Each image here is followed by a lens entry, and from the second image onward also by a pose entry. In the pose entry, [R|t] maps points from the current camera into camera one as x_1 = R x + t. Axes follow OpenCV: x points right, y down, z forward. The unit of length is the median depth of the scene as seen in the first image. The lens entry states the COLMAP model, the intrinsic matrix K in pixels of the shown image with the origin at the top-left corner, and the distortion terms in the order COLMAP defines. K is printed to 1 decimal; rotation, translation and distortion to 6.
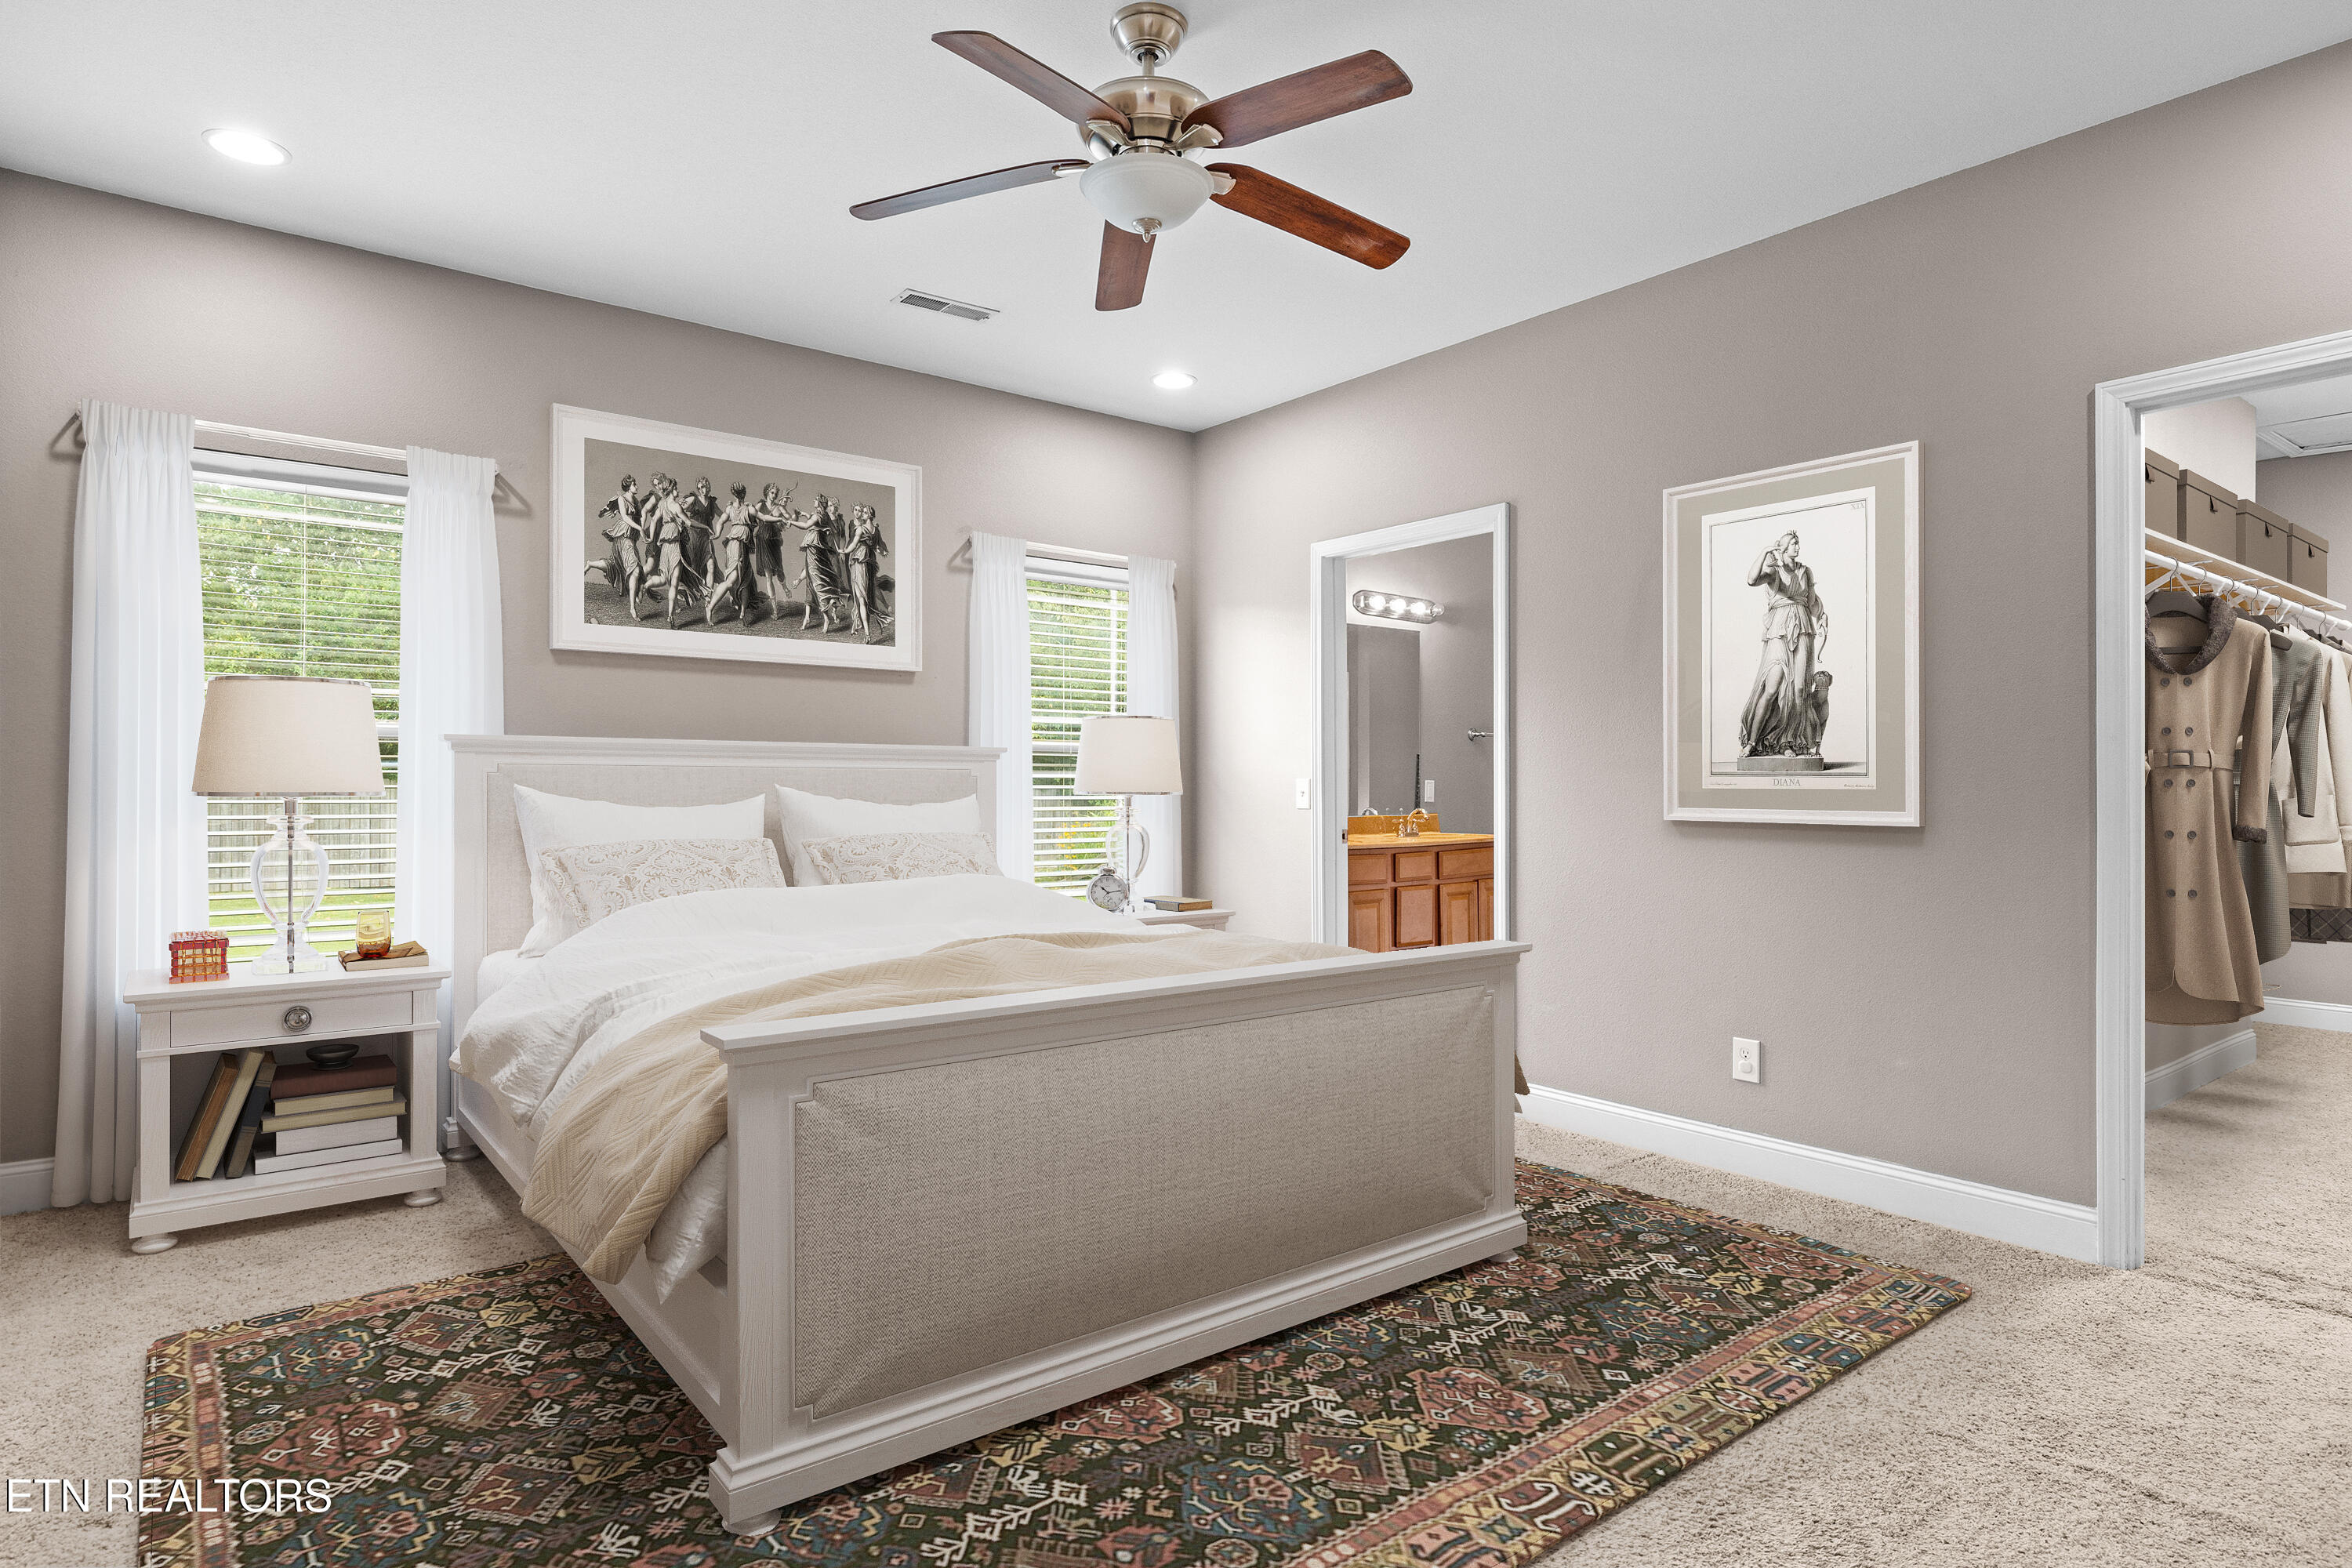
lens RADIAL K [[1261.3, 0, 1176.0], [0, 1261.3, 784.0], [0, 0, 1]] dist [-0.023267, 0.000100]
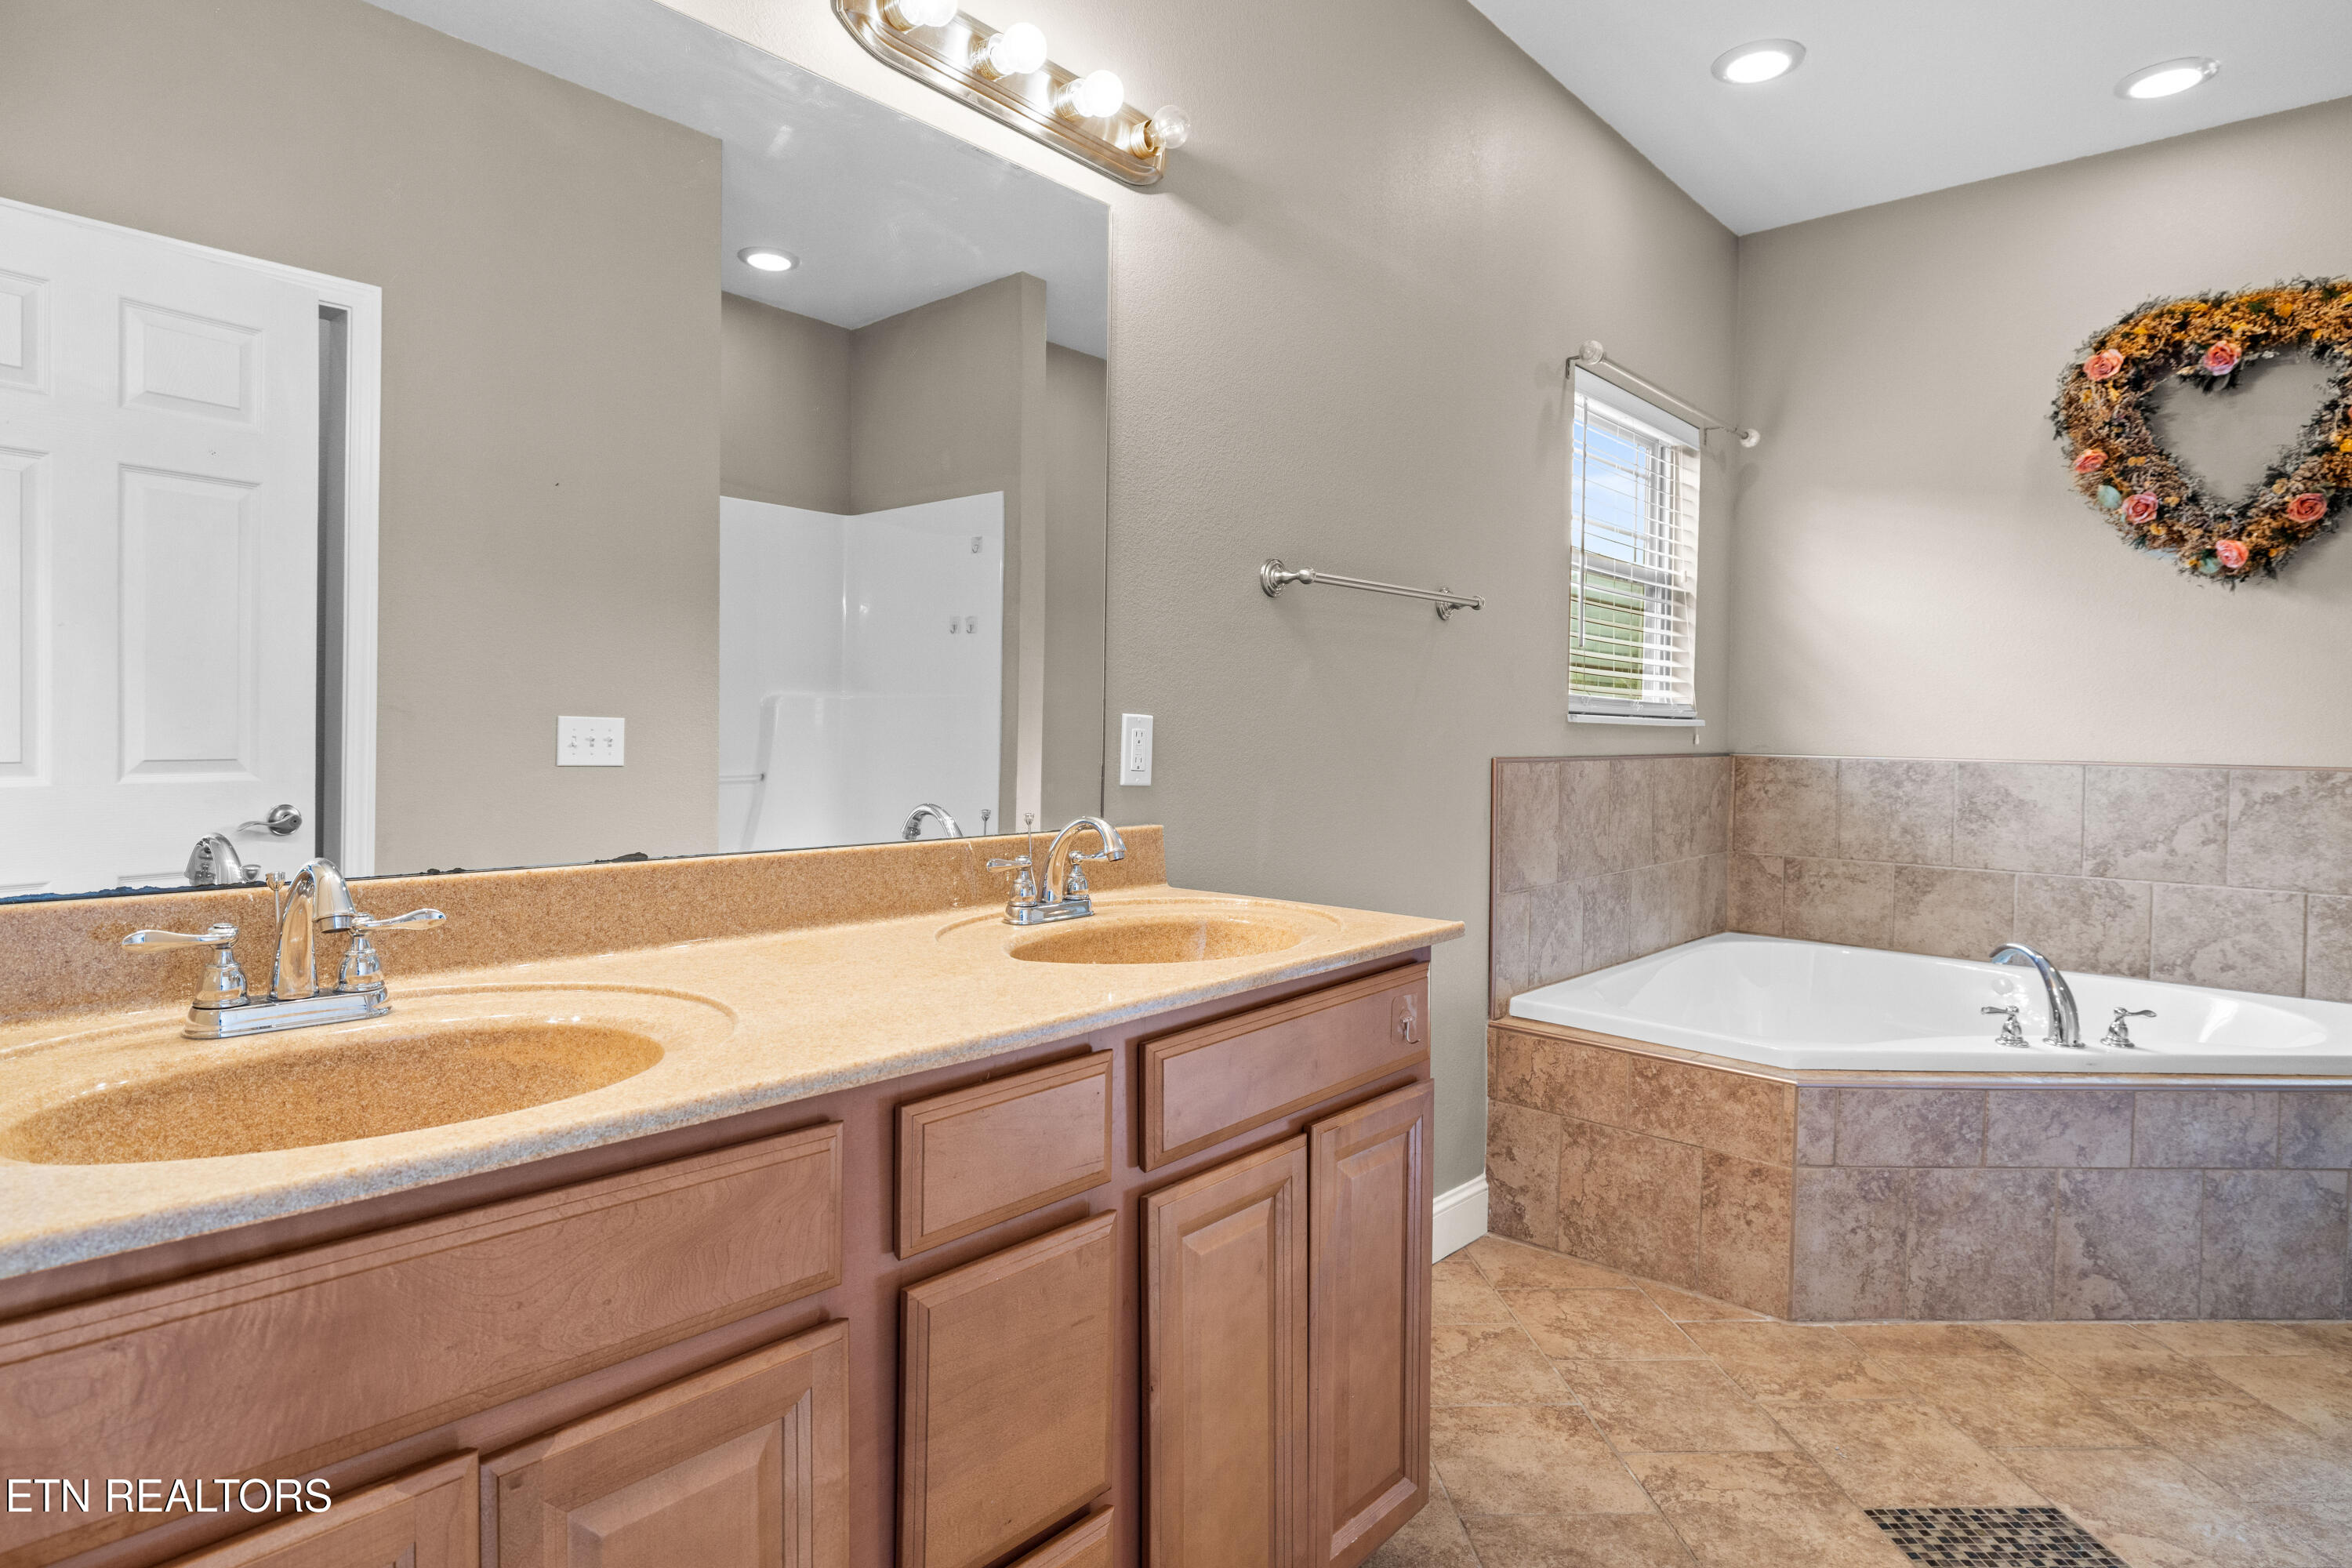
lens RADIAL K [[1261.3, 0, 1176.0], [0, 1261.3, 784.0], [0, 0, 1]] dist [-0.023267, 0.000100]
pose [[0.981811, 0.005136, 0.189793, 0.169847], [-0.013796, 0.998921, 0.044335, 0.000973], [-0.189360, -0.046146, 0.980823, 0.777998]]
